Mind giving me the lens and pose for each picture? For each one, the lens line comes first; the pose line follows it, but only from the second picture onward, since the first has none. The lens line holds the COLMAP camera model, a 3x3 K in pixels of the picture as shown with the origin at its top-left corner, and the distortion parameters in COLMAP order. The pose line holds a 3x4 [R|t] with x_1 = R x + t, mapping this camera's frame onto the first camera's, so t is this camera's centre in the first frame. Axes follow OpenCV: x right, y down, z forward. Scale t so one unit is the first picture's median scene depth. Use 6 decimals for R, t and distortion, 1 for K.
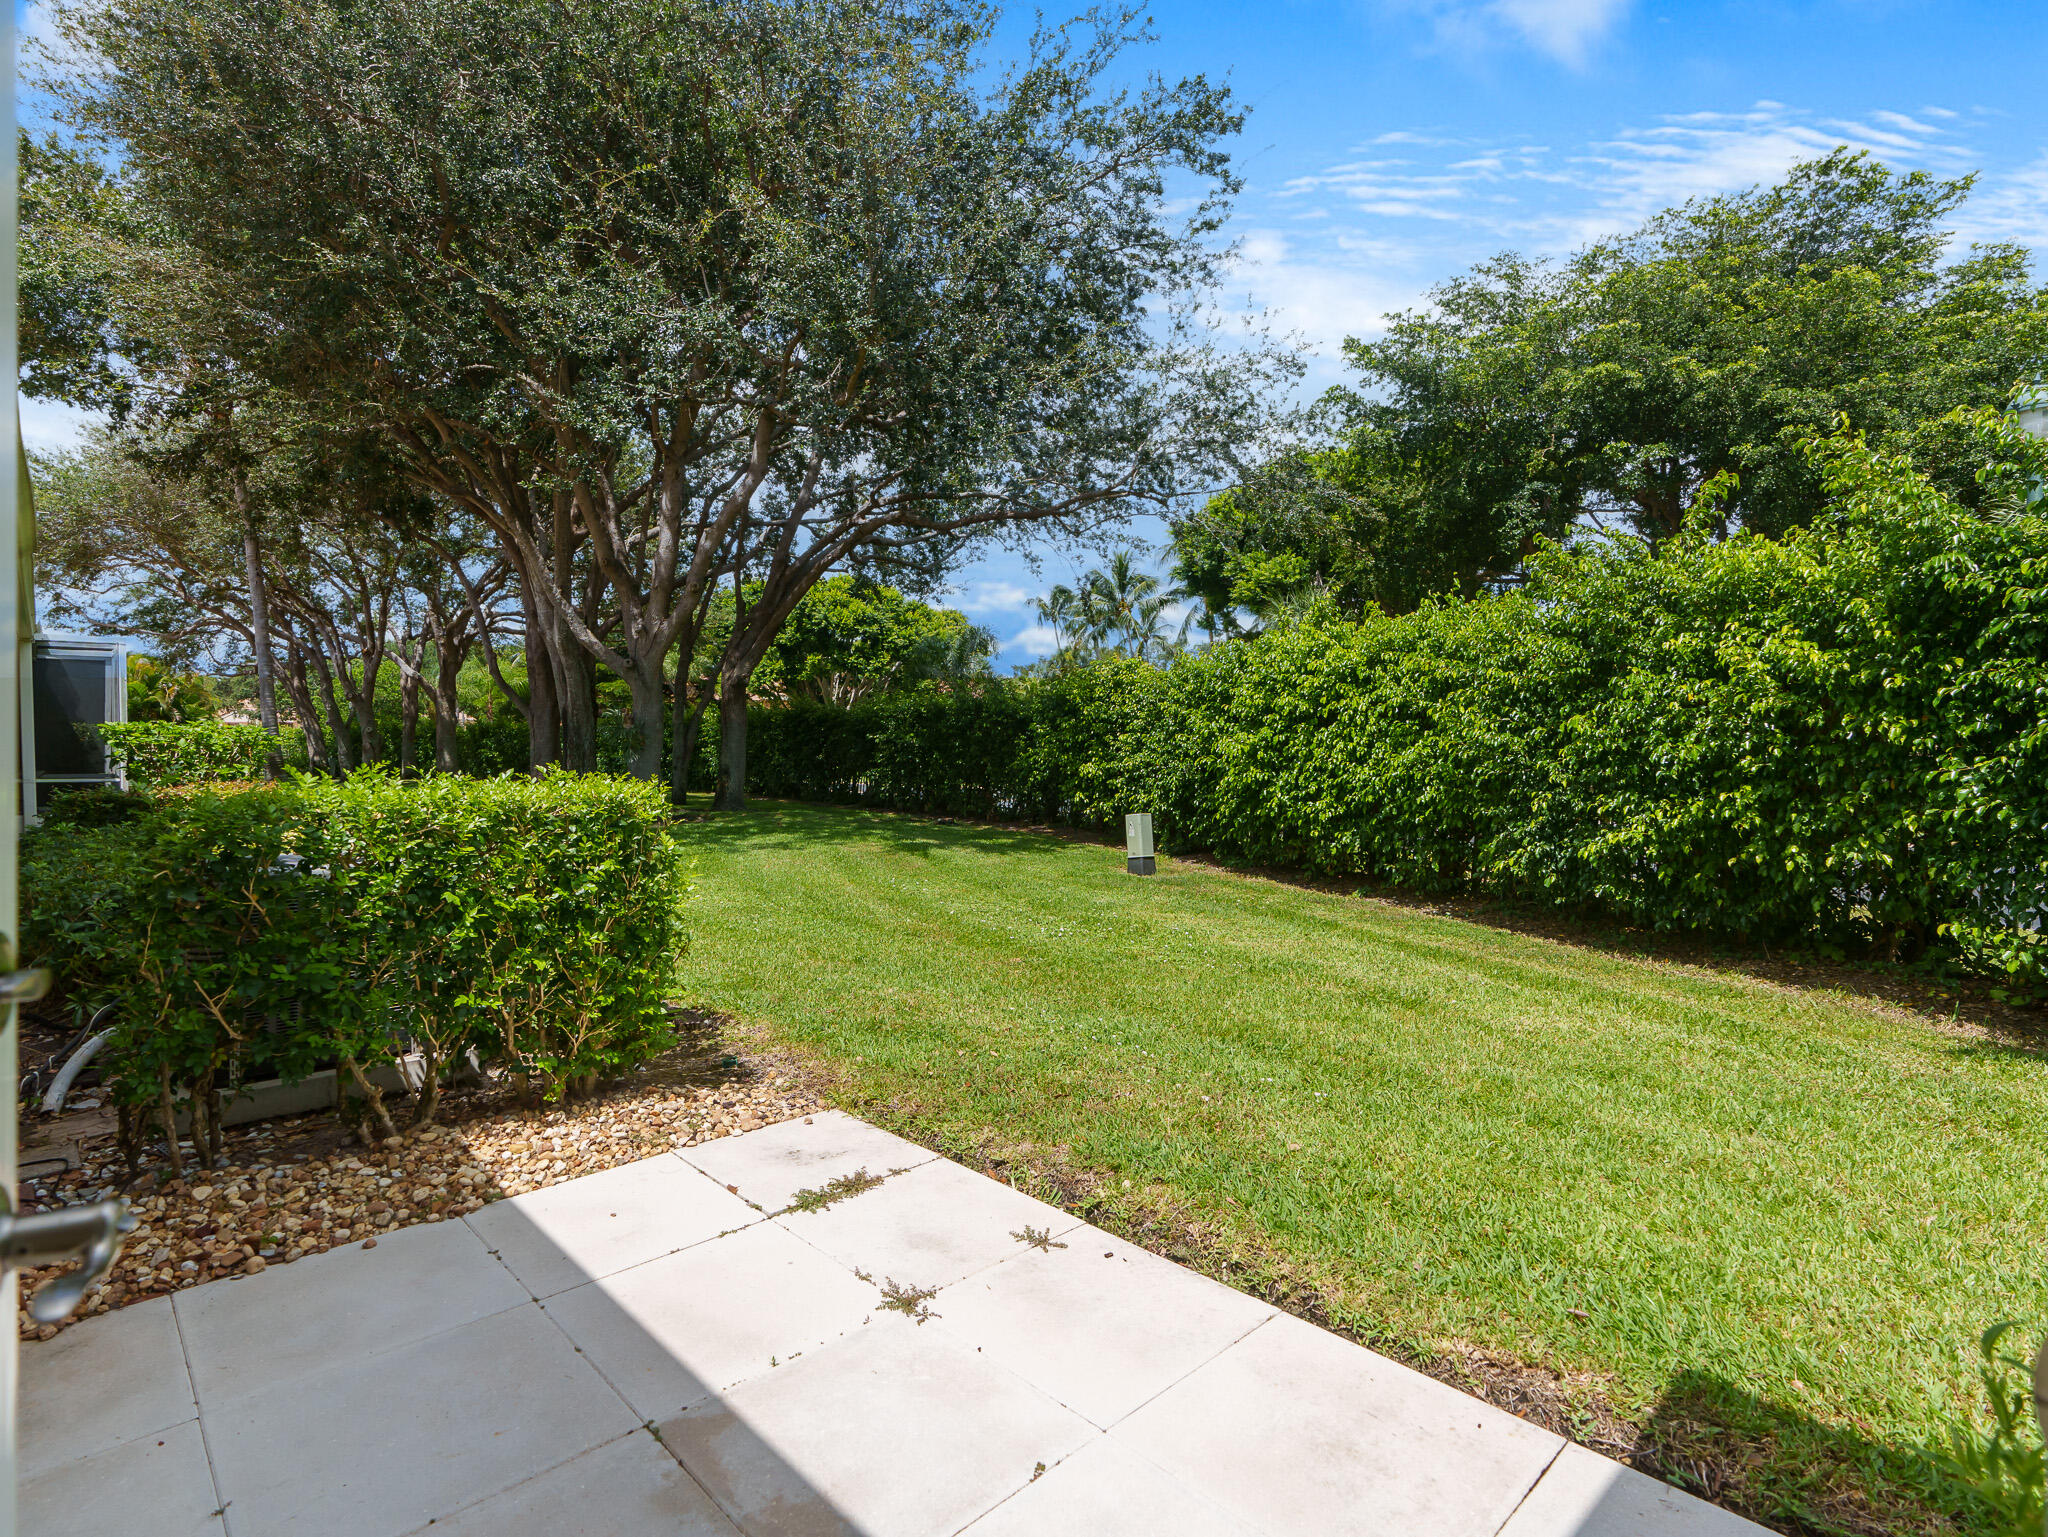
lens RADIAL K [[1031.1, 0, 1028.8], [0, 1031.1, 764.1], [0, 0, 1]] dist [0.001142, 0.000740]
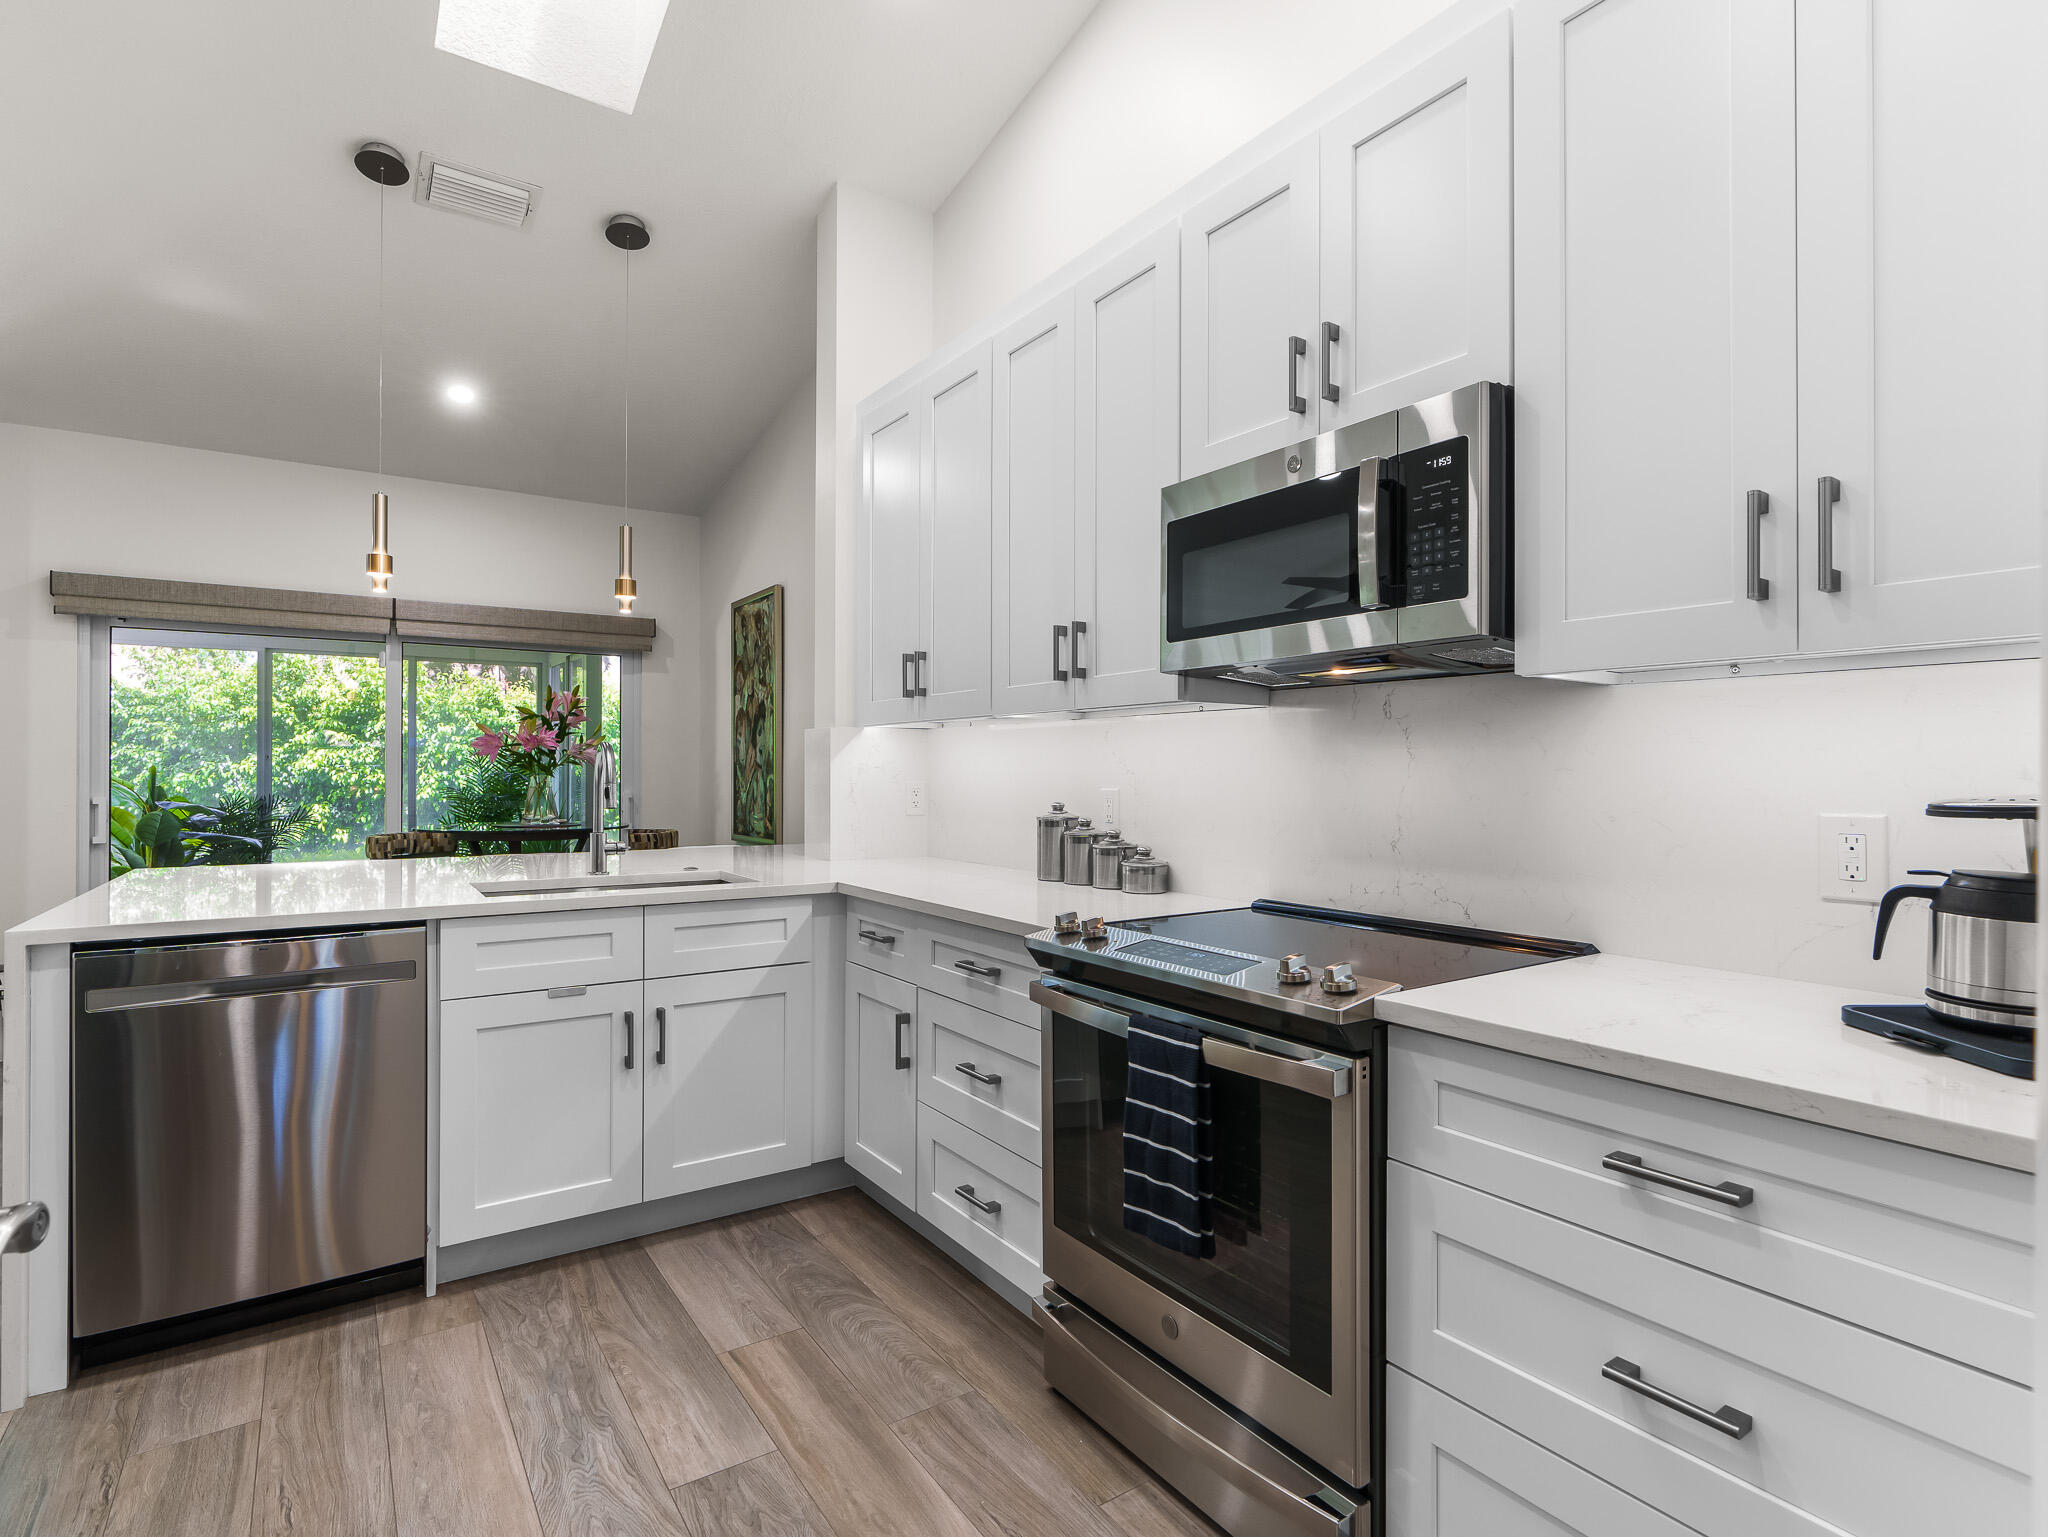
lens RADIAL K [[1031.1, 0, 1028.8], [0, 1031.1, 764.1], [0, 0, 1]] dist [0.001142, 0.000740]
pose [[0.161980, 0.000366, 0.986794, -0.992372], [0.013063, 0.999912, -0.002515, -0.019710], [-0.986708, 0.013298, 0.161960, -1.314705]]
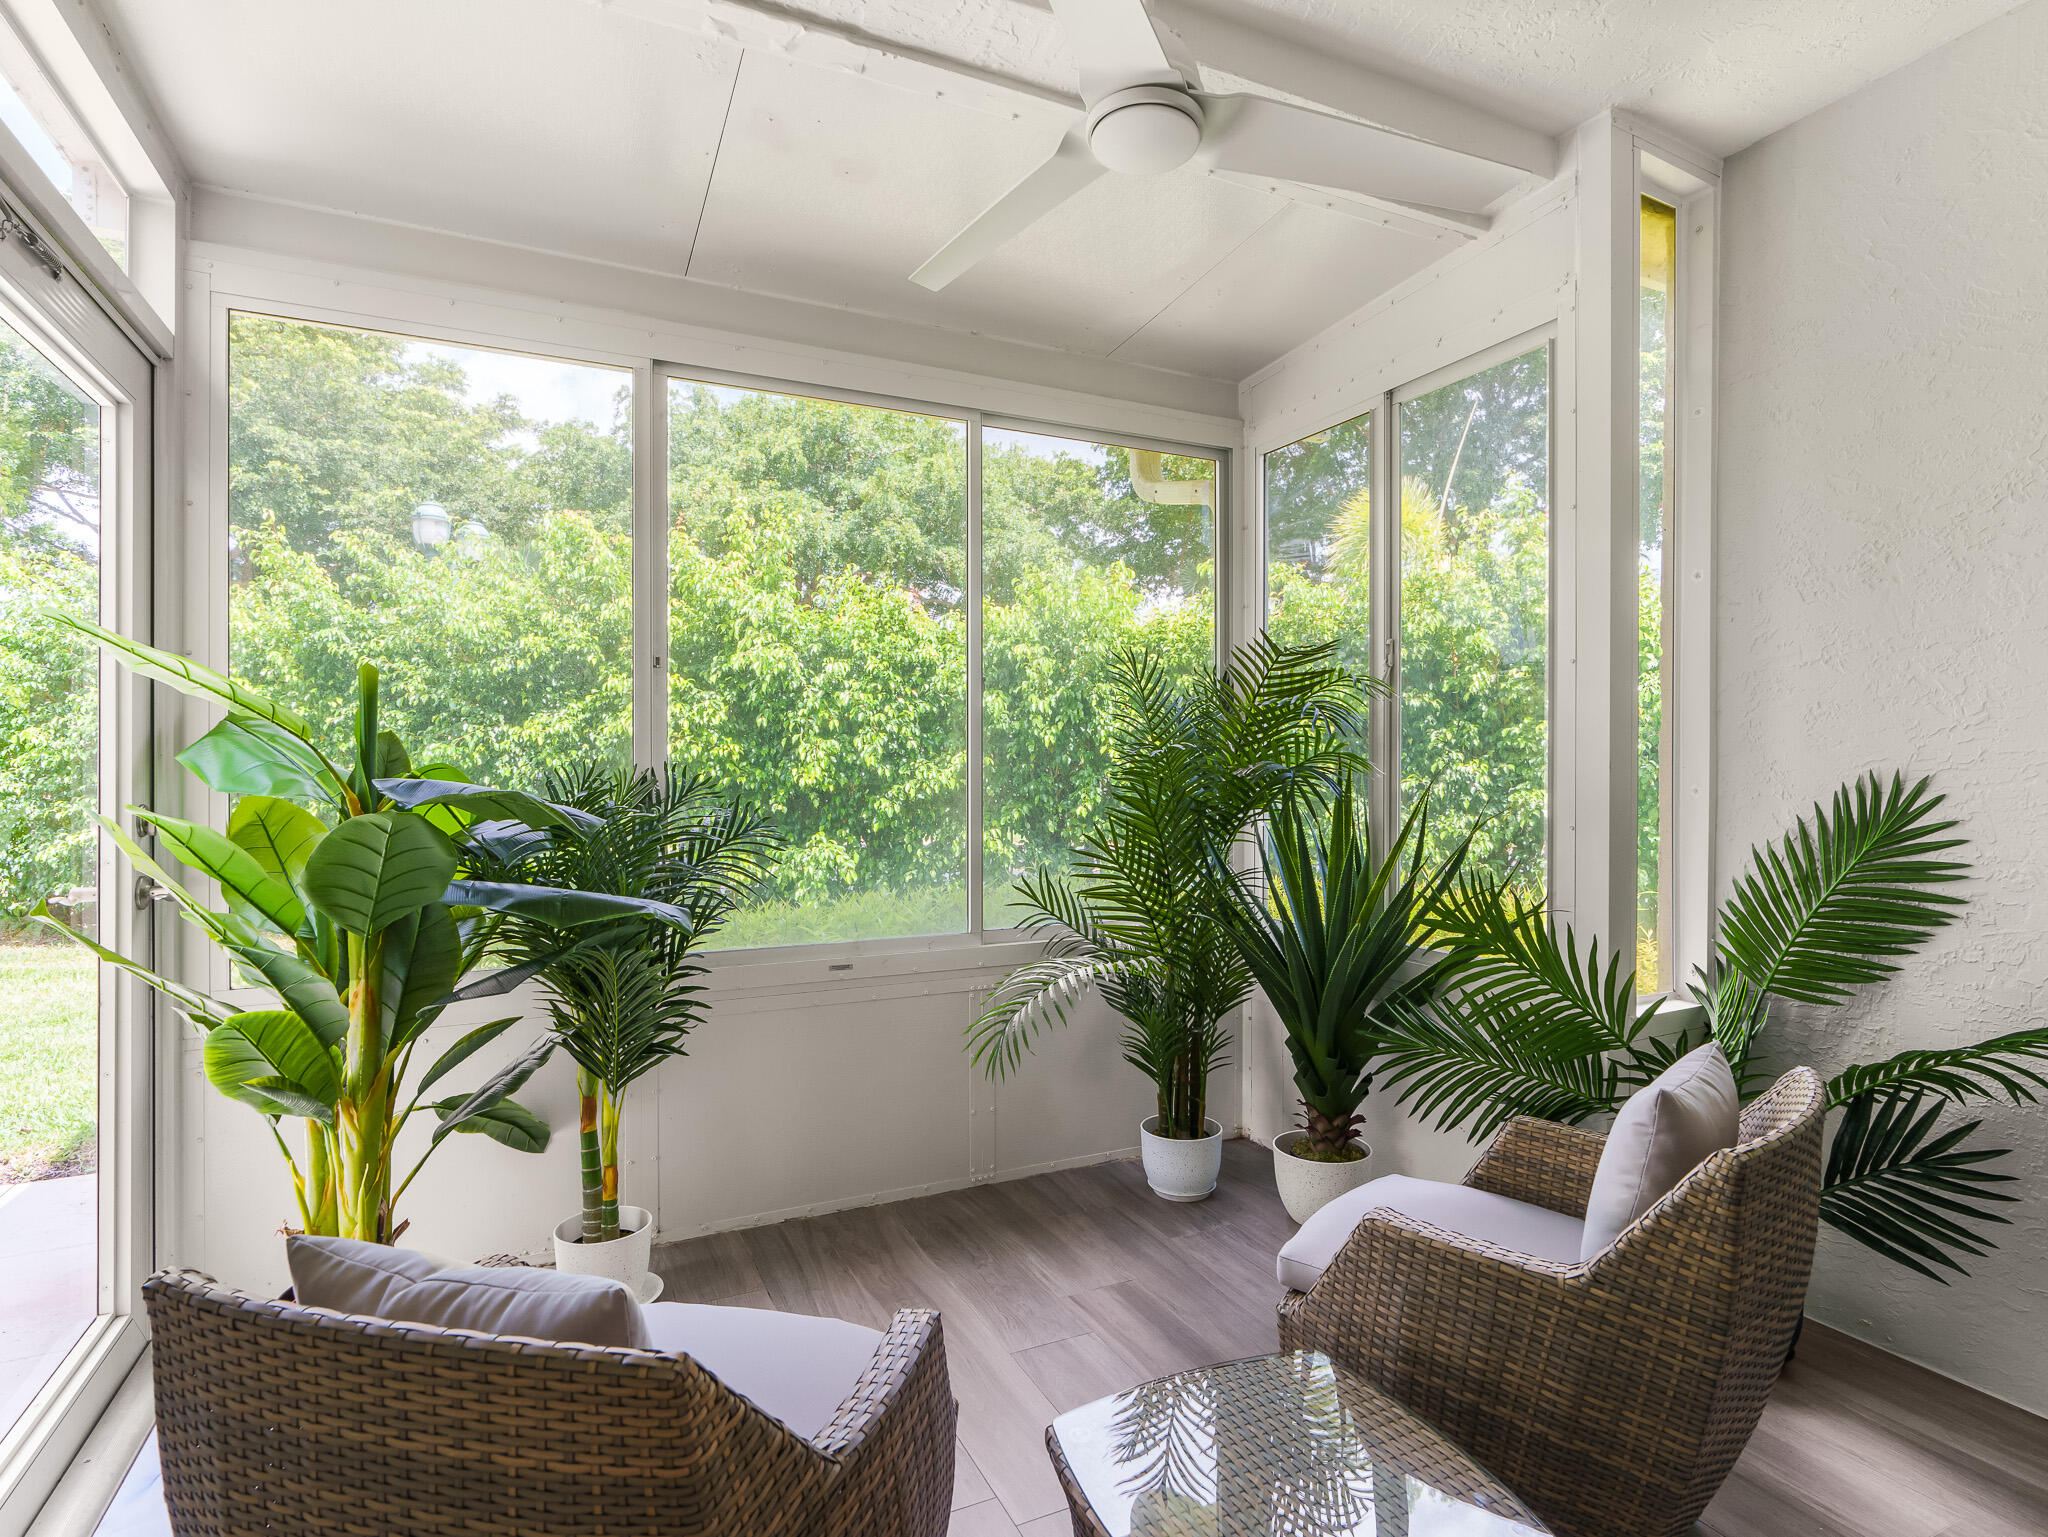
lens RADIAL K [[1031.1, 0, 1028.8], [0, 1031.1, 764.1], [0, 0, 1]] dist [0.001142, 0.000740]
pose [[0.317197, -0.005203, 0.948345, -0.189146], [0.015299, 0.999883, 0.000368, 0.007181], [-0.948236, 0.014392, 0.317240, -0.388587]]
